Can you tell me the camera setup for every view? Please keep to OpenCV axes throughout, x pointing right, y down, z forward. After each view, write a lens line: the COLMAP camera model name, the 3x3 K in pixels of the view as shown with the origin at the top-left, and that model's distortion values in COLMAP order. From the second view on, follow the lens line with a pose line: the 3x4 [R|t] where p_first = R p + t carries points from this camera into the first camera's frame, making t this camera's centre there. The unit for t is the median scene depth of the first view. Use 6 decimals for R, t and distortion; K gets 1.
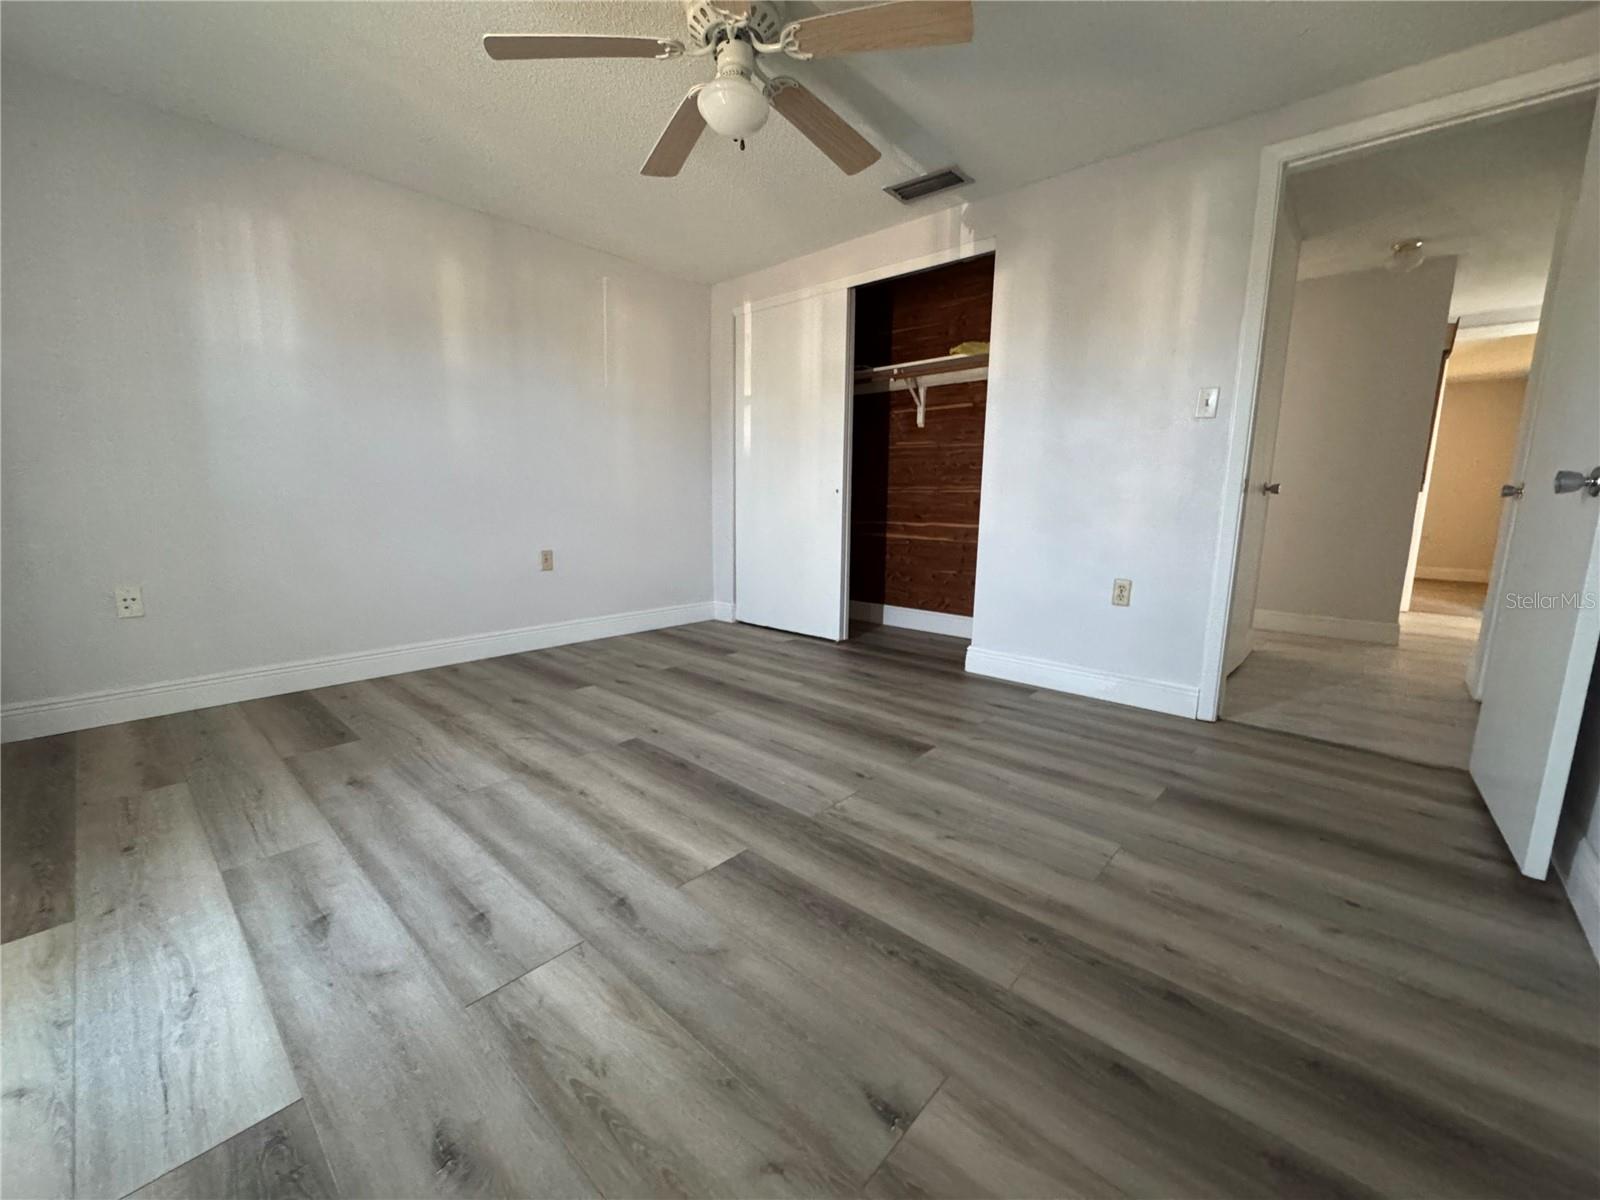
lens RADIAL K [[644.5, 0, 808.3], [0, 644.5, 605.1], [0, 0, 1]] dist [-0.007180, 0.001625]
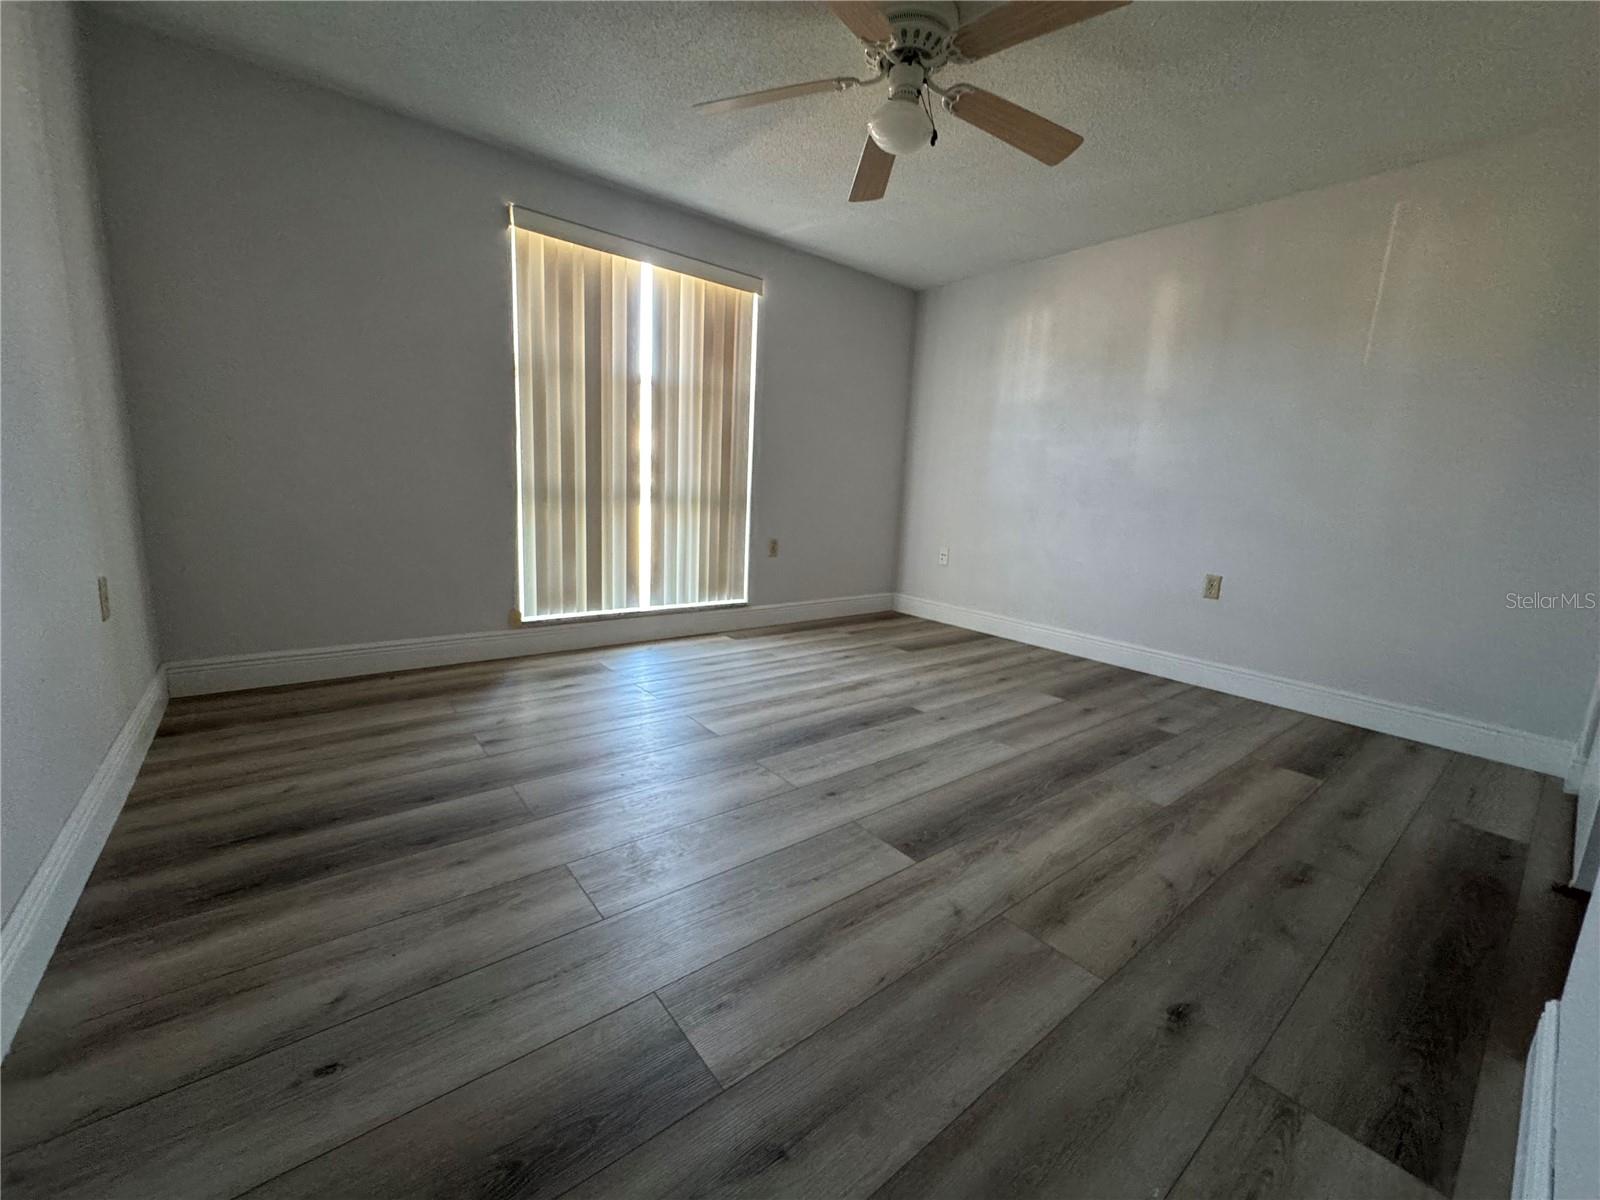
lens RADIAL K [[644.5, 0, 795.6], [0, 644.5, 604.9], [0, 0, 1]] dist [-0.007180, 0.001625]
pose [[-0.177256, 0.157364, -0.971502, 0.831464], [-0.222260, 0.955231, 0.195281, -0.140398], [0.958739, 0.250541, -0.134344, 0.895737]]
